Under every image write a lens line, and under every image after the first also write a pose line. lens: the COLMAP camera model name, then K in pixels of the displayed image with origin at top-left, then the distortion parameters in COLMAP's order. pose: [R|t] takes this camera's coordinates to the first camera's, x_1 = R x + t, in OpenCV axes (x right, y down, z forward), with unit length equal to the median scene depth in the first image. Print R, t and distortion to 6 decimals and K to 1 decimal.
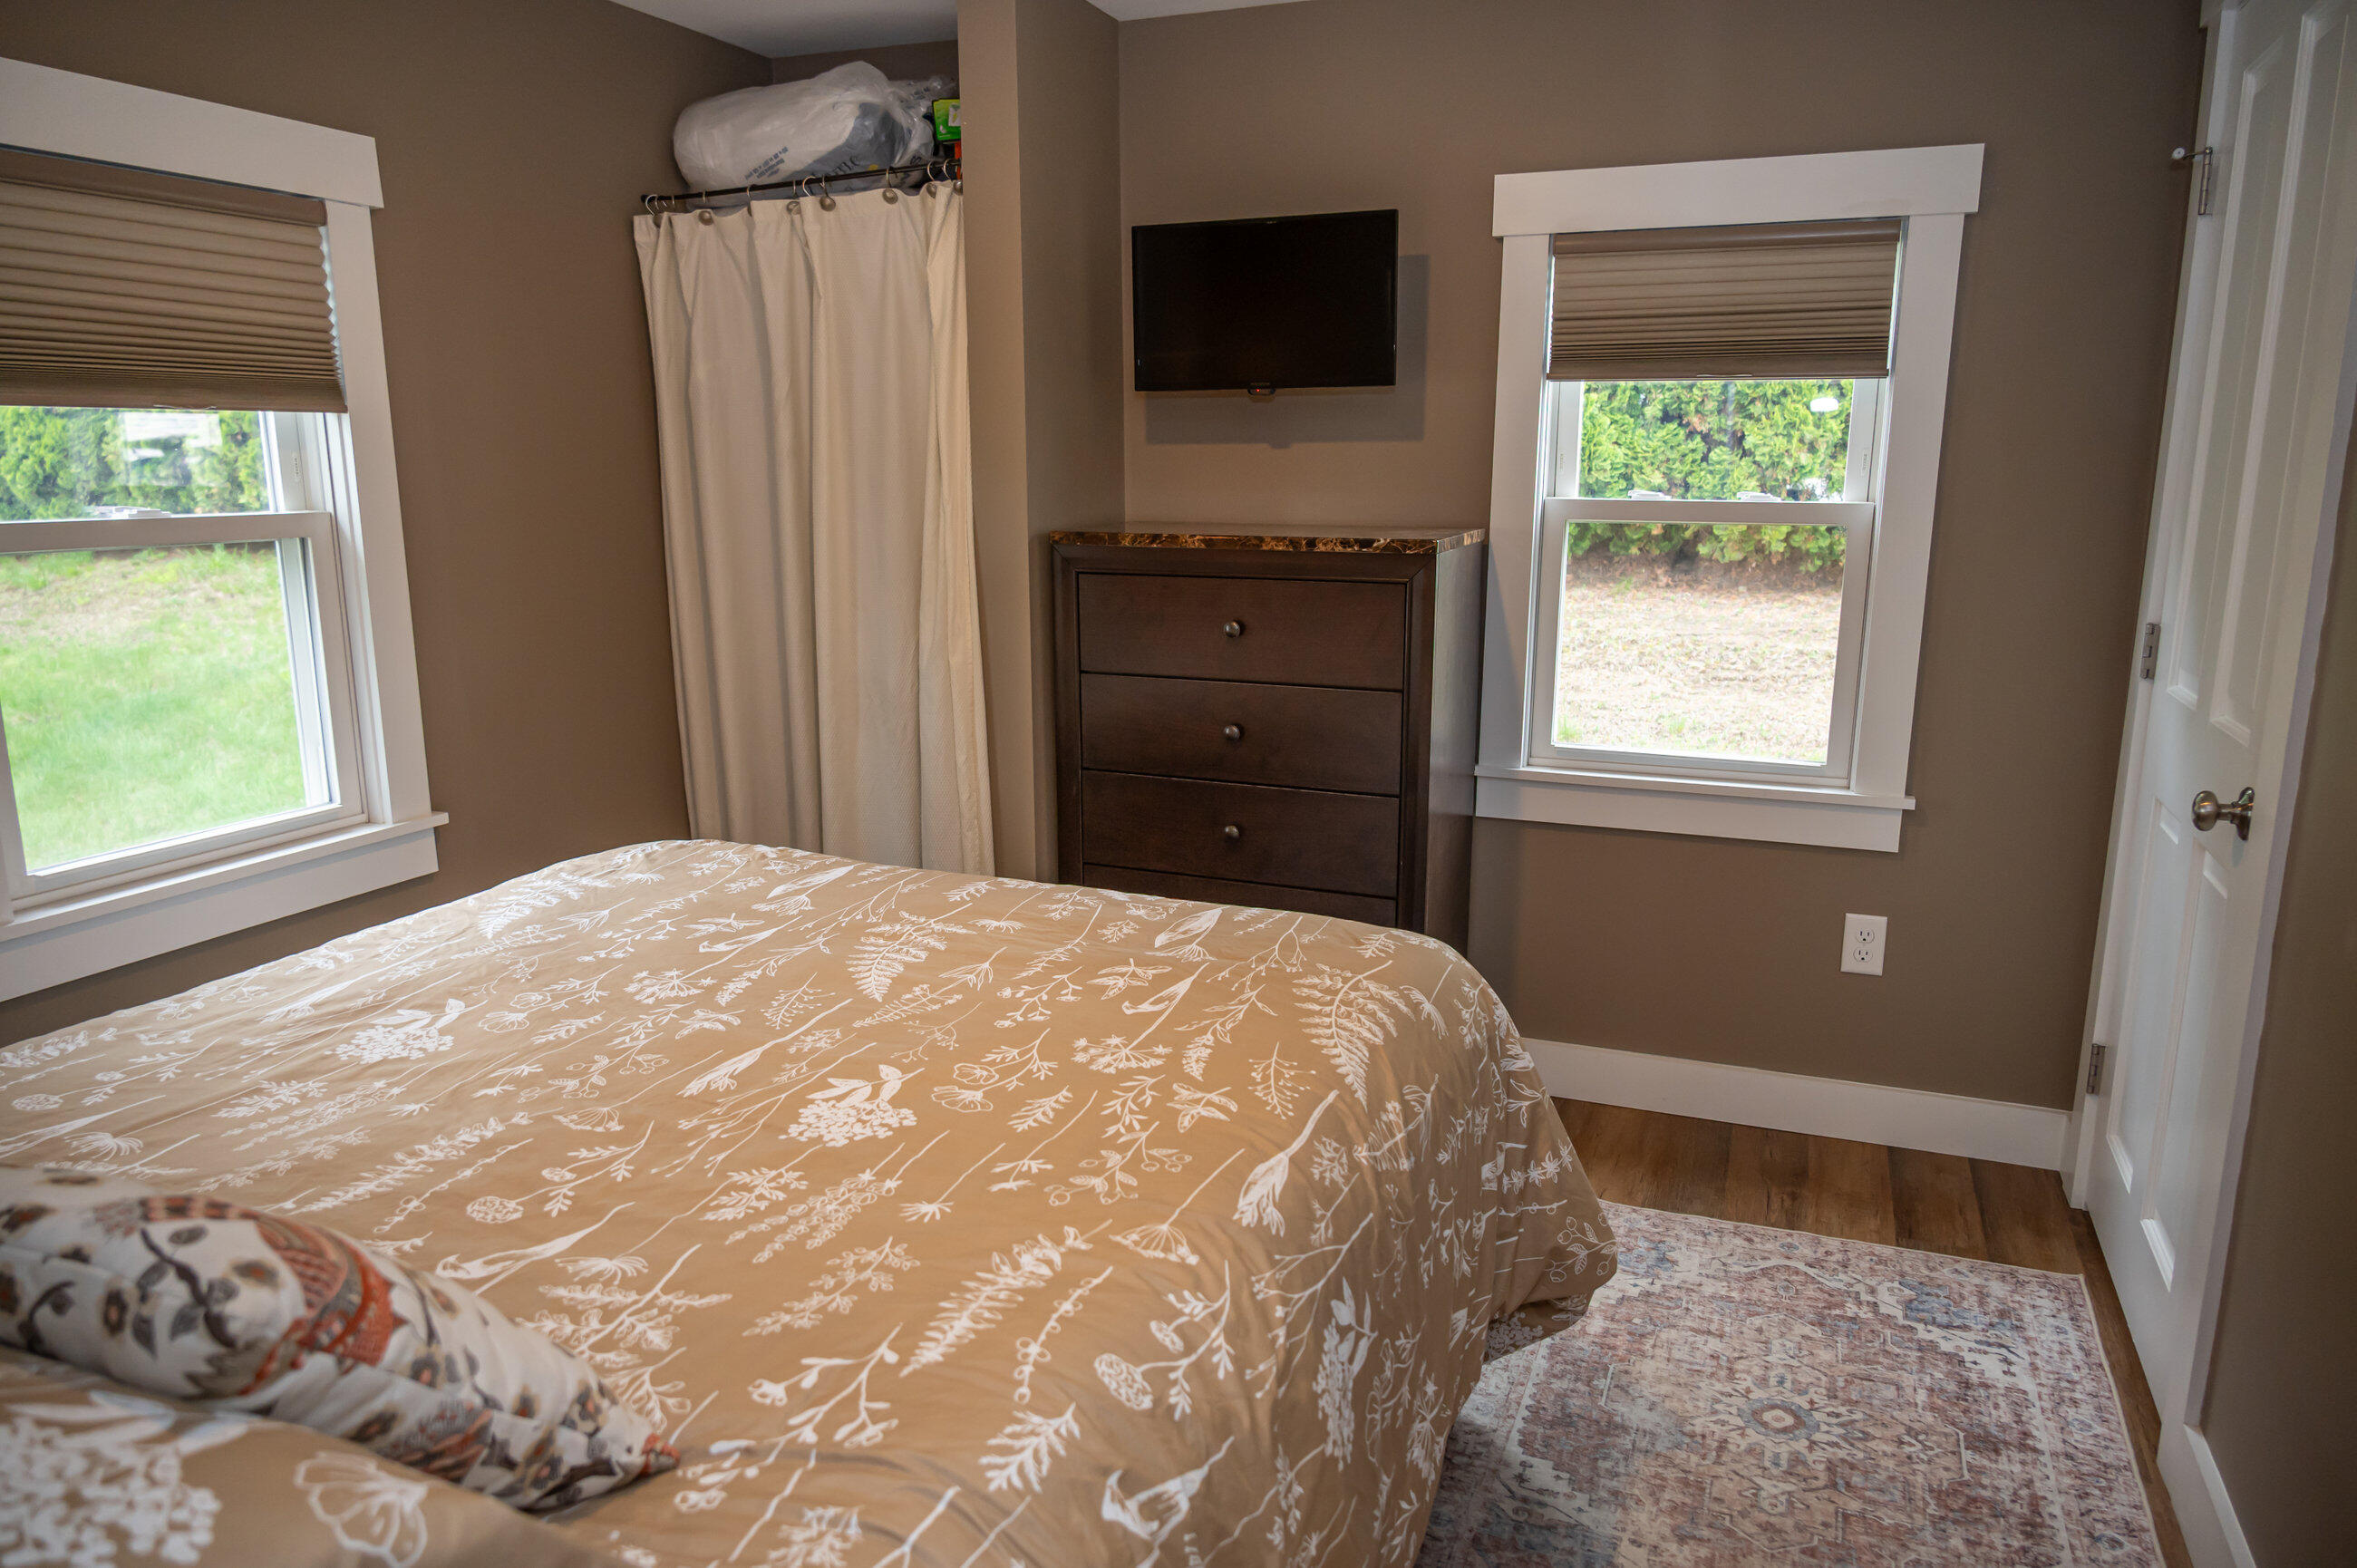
lens RADIAL K [[1545.3, 0, 1178.5], [0, 1545.3, 784.0], [0, 0, 1]] dist [-0.005437, -0.002097]
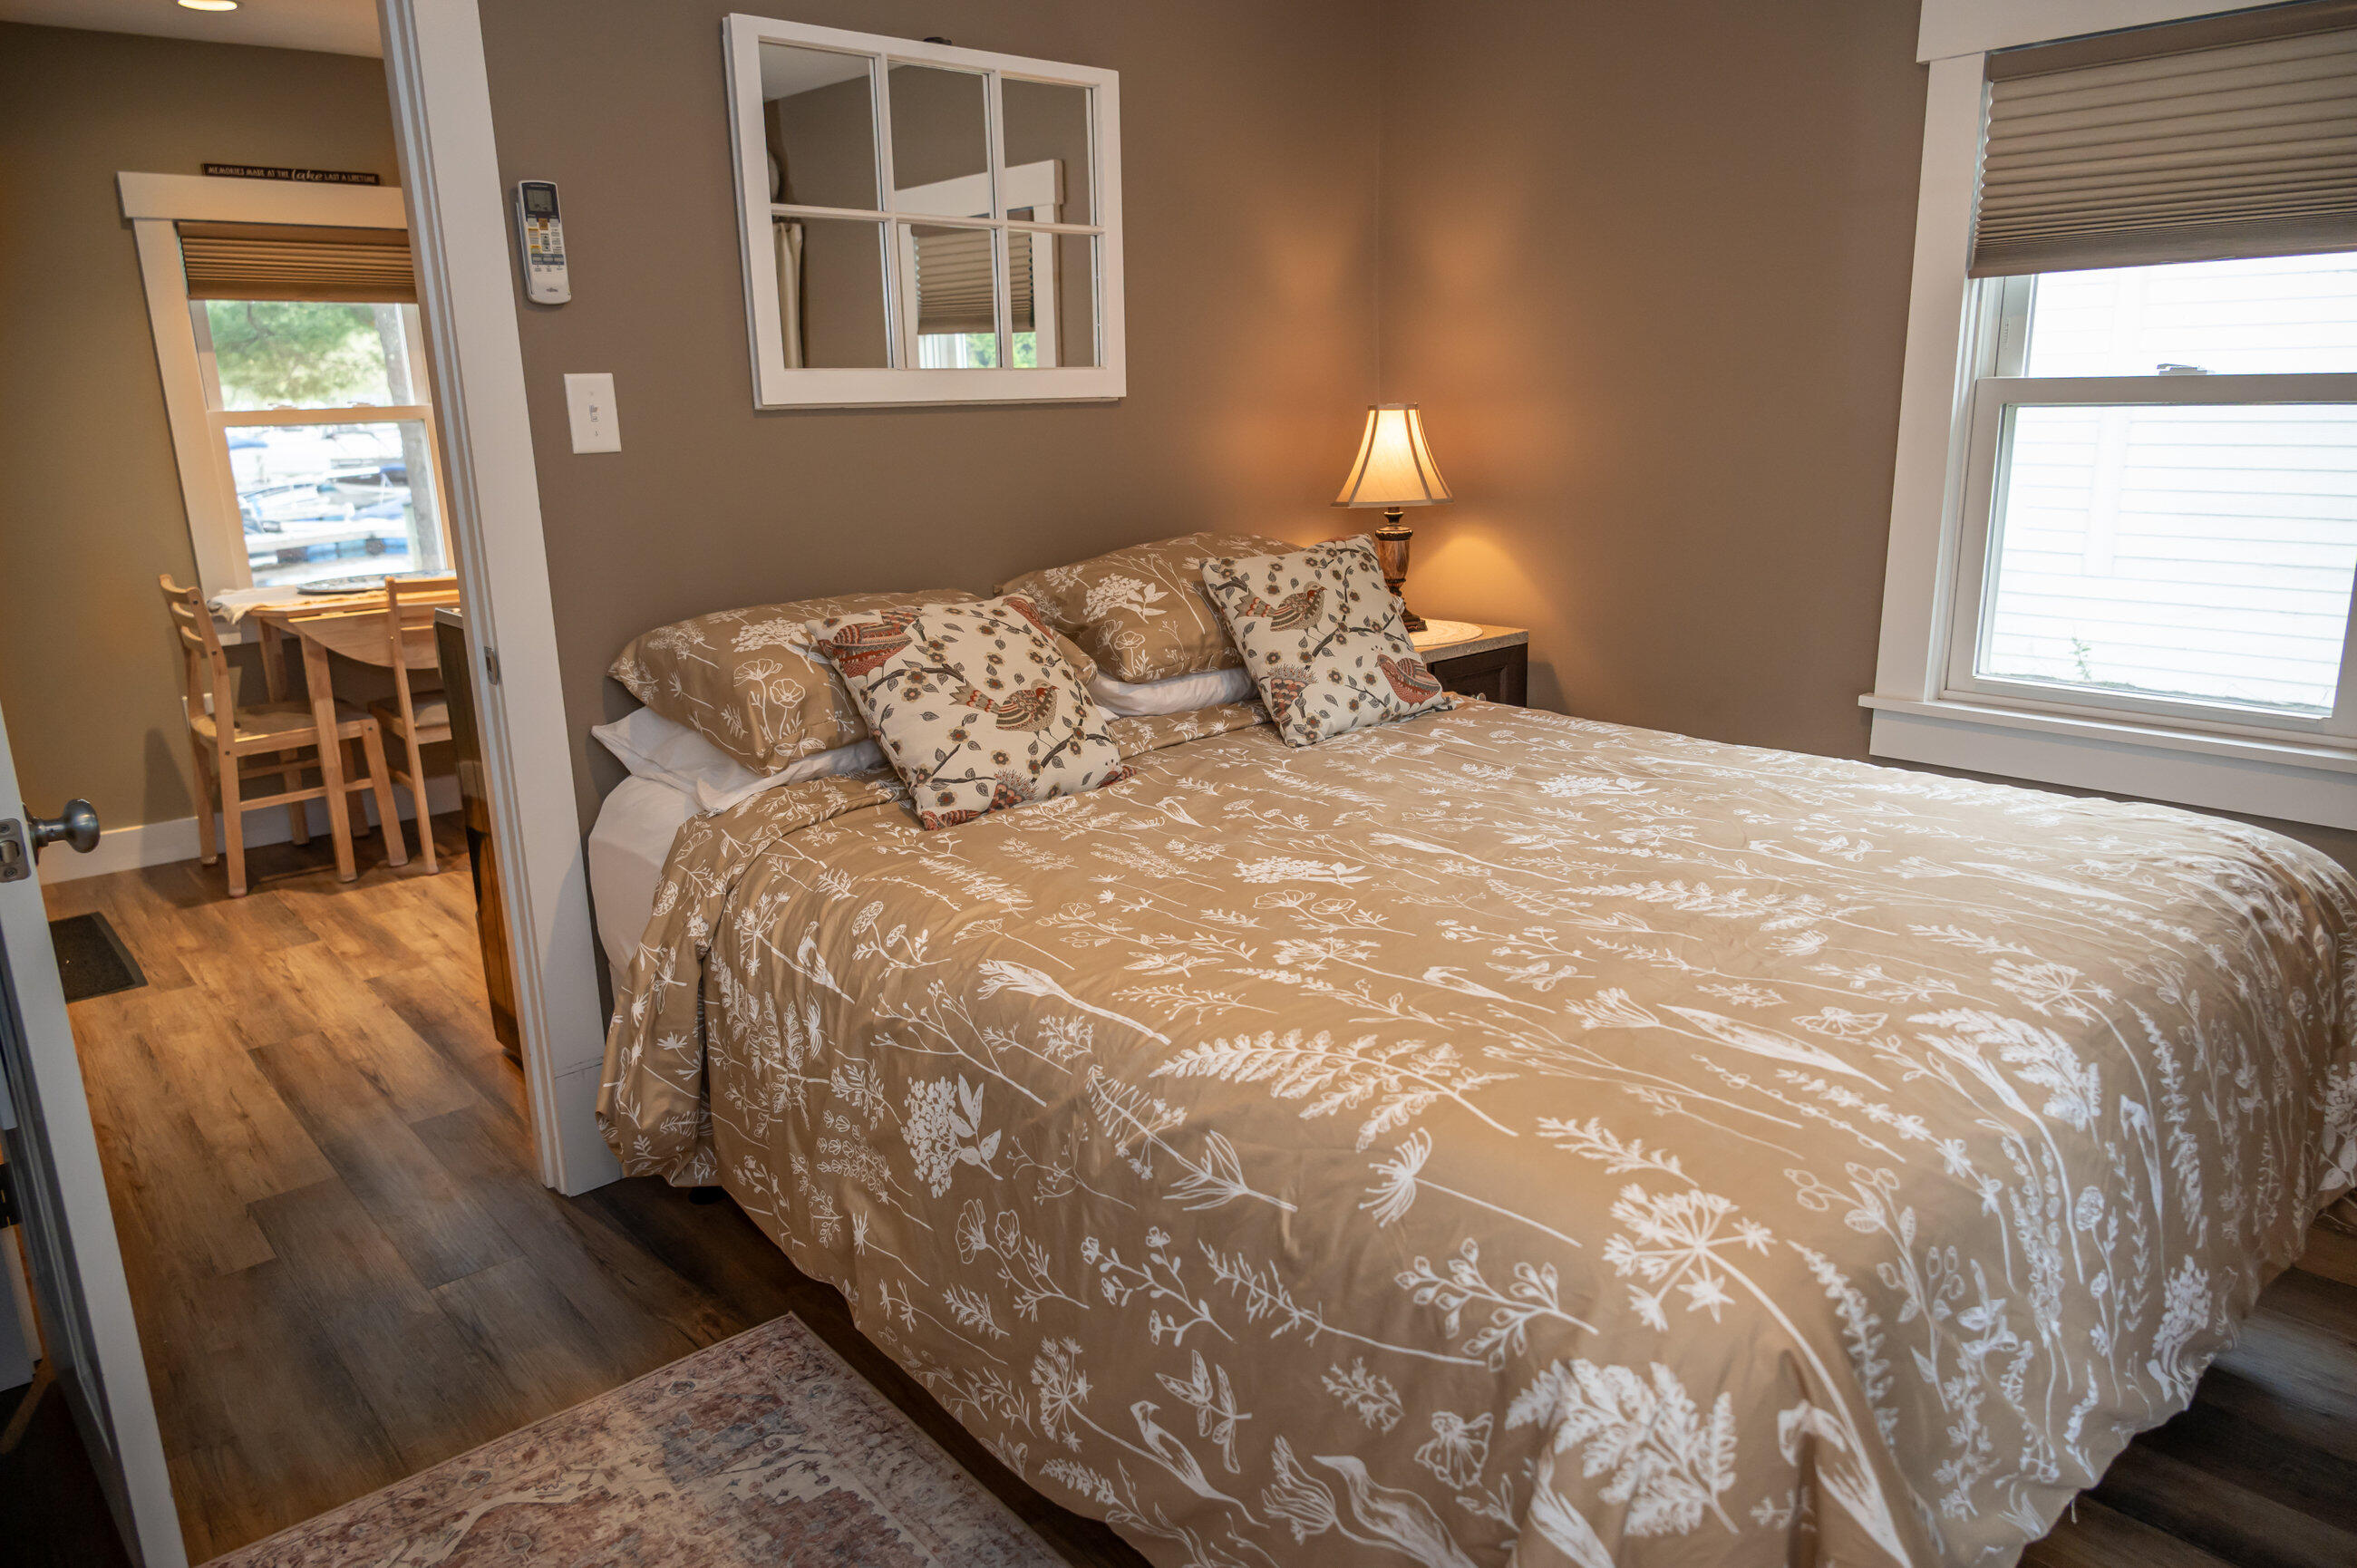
lens RADIAL K [[1549.1, 0, 1178.5], [0, 1549.1, 784.0], [0, 0, 1]] dist [-0.004845, -0.001395]
pose [[-0.442405, 0.235916, -0.865229, 0.800922], [-0.158987, 0.928866, 0.334560, -0.226236], [0.882610, 0.285572, -0.373428, 1.248375]]
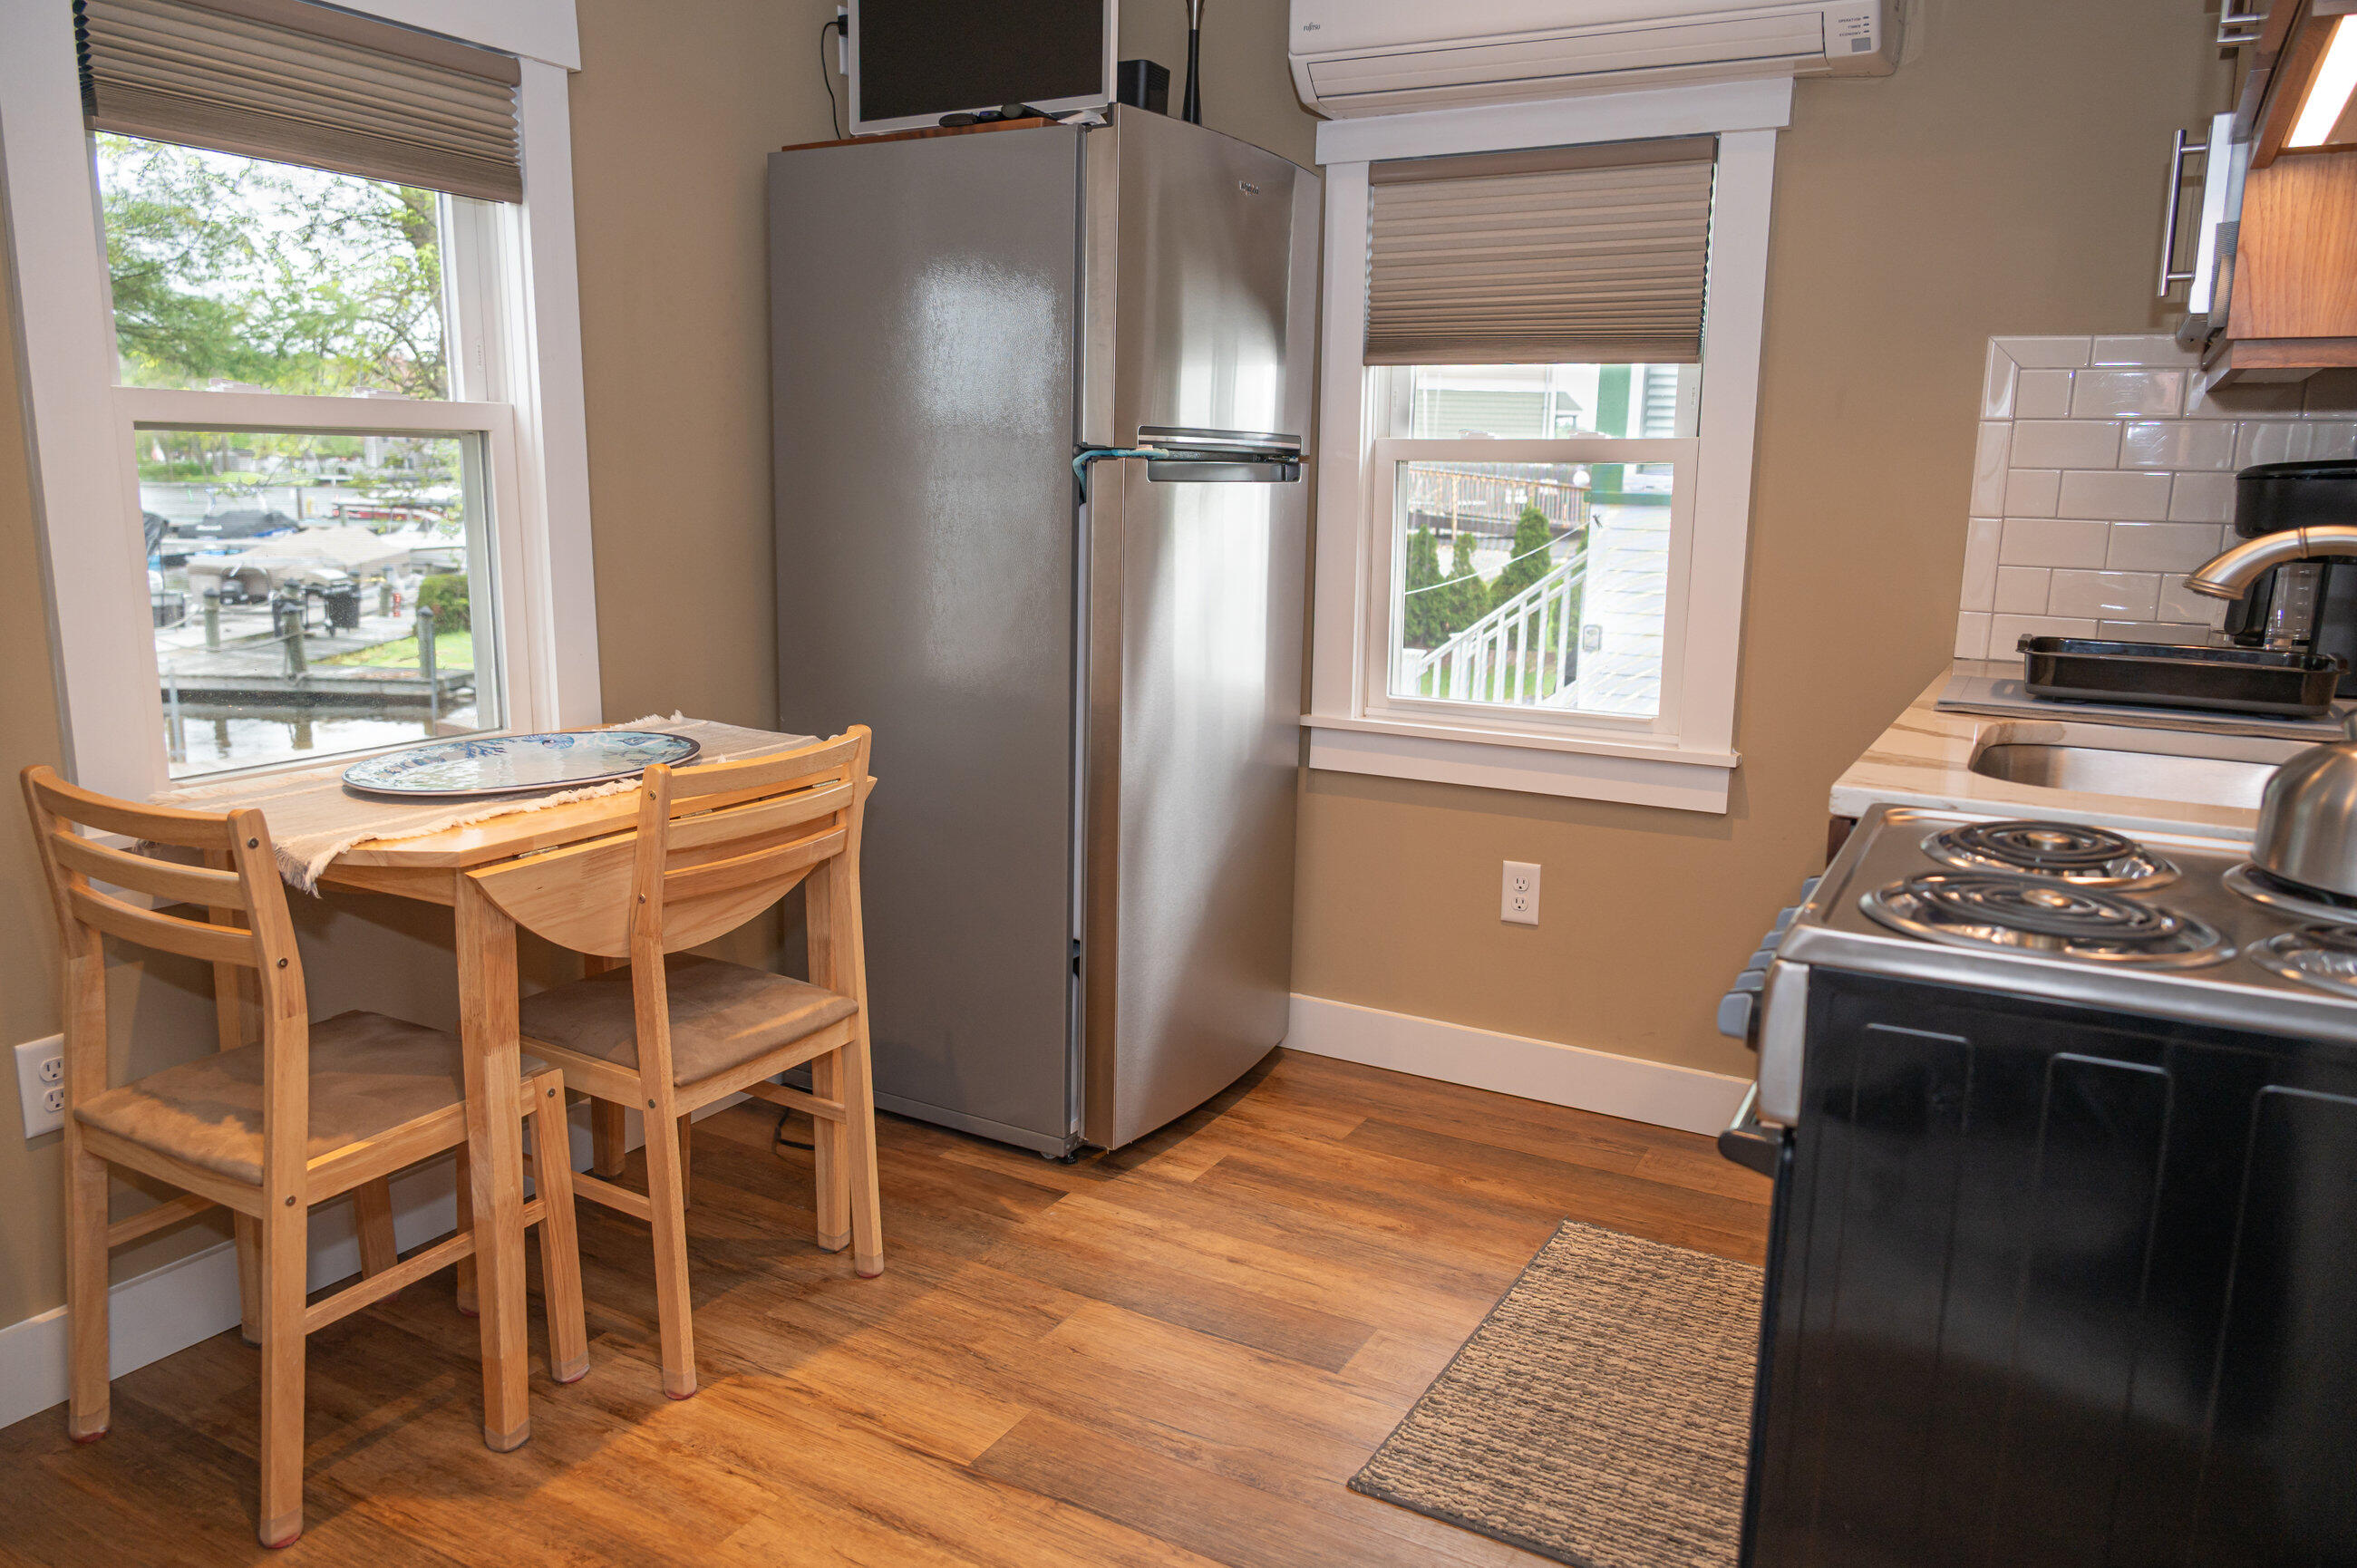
lens RADIAL K [[1671.3, 0, 1178.5], [0, 1671.3, 784.0], [0, 0, 1]] dist [-0.006013, -0.000971]
pose [[-0.111226, 0.186631, -0.976114, 0.279179], [-0.220221, 0.953160, 0.207336, 0.175791], [0.969088, 0.238022, -0.064916, -0.436479]]
